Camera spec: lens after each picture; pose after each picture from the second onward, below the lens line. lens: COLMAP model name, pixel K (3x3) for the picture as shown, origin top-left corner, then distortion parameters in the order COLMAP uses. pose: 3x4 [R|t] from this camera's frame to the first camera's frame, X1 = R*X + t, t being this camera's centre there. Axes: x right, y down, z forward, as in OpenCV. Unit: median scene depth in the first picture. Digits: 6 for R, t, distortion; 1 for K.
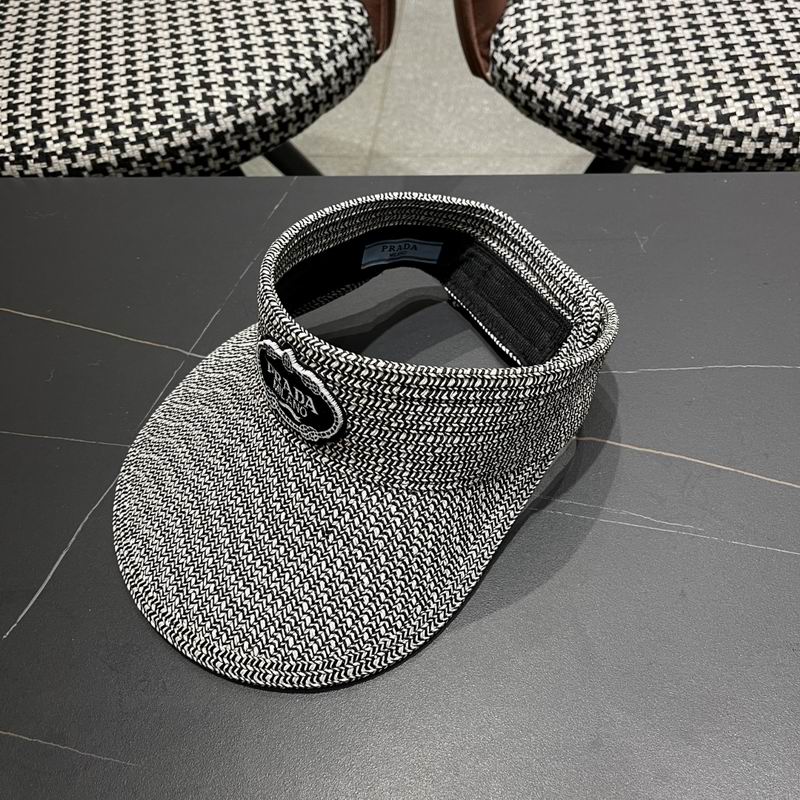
lens RADIAL K [[843.8, 0, 404.4], [0, 843.8, 414.0], [0, 0, 1]] dist [0.011283, 0.000000]
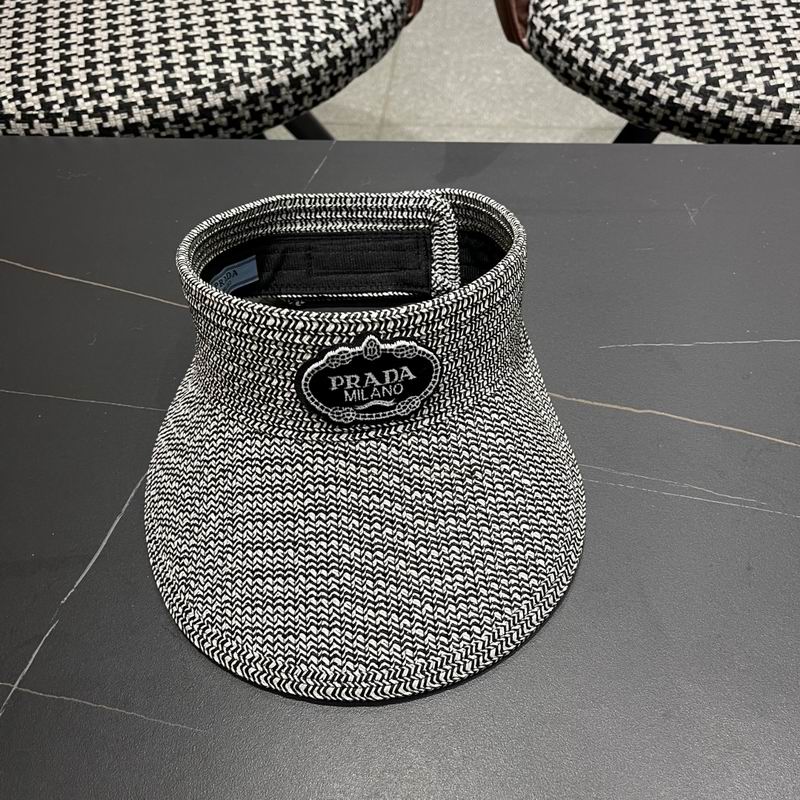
lens RADIAL K [[843.8, 0, 400.2], [0, 843.8, 415.3], [0, 0, 1]] dist [0.011283, 0.000000]
pose [[0.999756, 0.014855, 0.016339, -0.060472], [-0.015355, 0.999404, 0.030927, 0.005484], [-0.015870, -0.031170, 0.999388, 0.008955]]
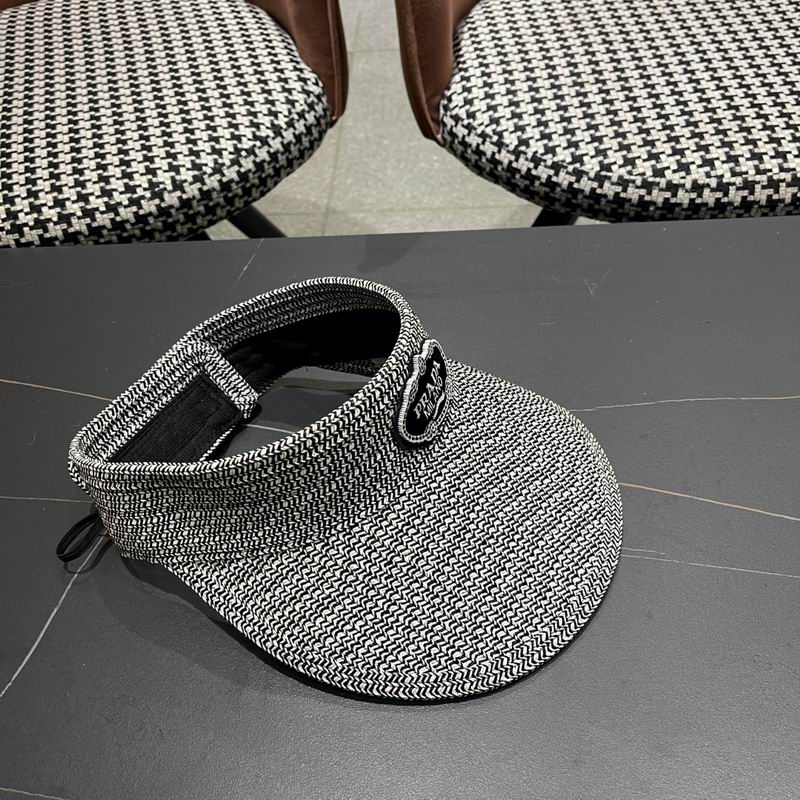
lens RADIAL K [[843.8, 0, 406.2], [0, 843.8, 411.2], [0, 0, 1]] dist [0.011283, 0.000000]
pose [[0.997747, -0.045525, 0.049276, -0.011010], [0.048358, 0.997150, -0.057916, 0.001983], [-0.046499, 0.060168, 0.997105, -0.039233]]
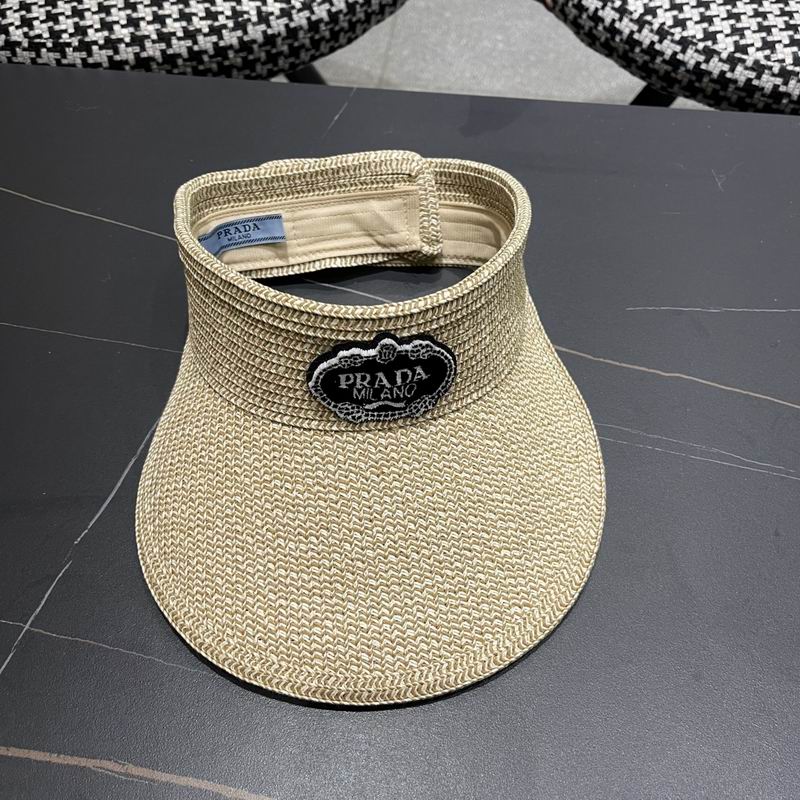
lens RADIAL K [[843.8, 0, 397.5], [0, 843.8, 410.2], [0, 0, 1]] dist [0.011283, 0.000000]
pose [[0.996844, 0.057683, 0.054545, -0.106219], [-0.060701, 0.996618, 0.055383, 0.024631], [-0.051166, -0.058519, 0.996974, 0.024945]]
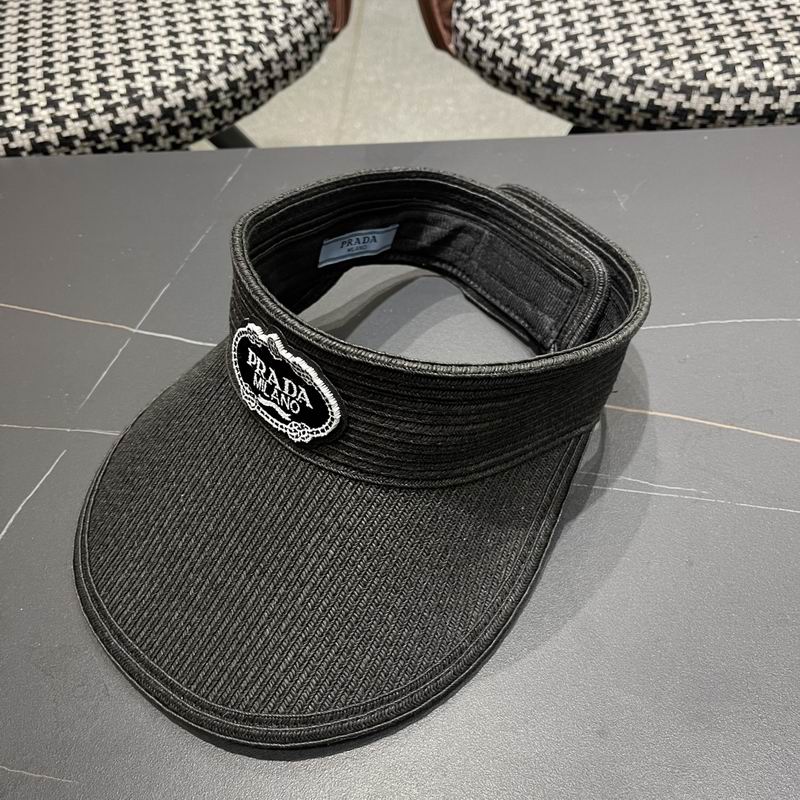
lens RADIAL K [[843.8, 0, 401.8], [0, 843.8, 411.5], [0, 0, 1]] dist [0.011283, 0.000000]
pose [[0.999061, -0.033677, 0.027249, 0.003608], [0.034524, 0.998916, -0.031209, 0.042509], [-0.026168, 0.032121, 0.999141, 0.065577]]
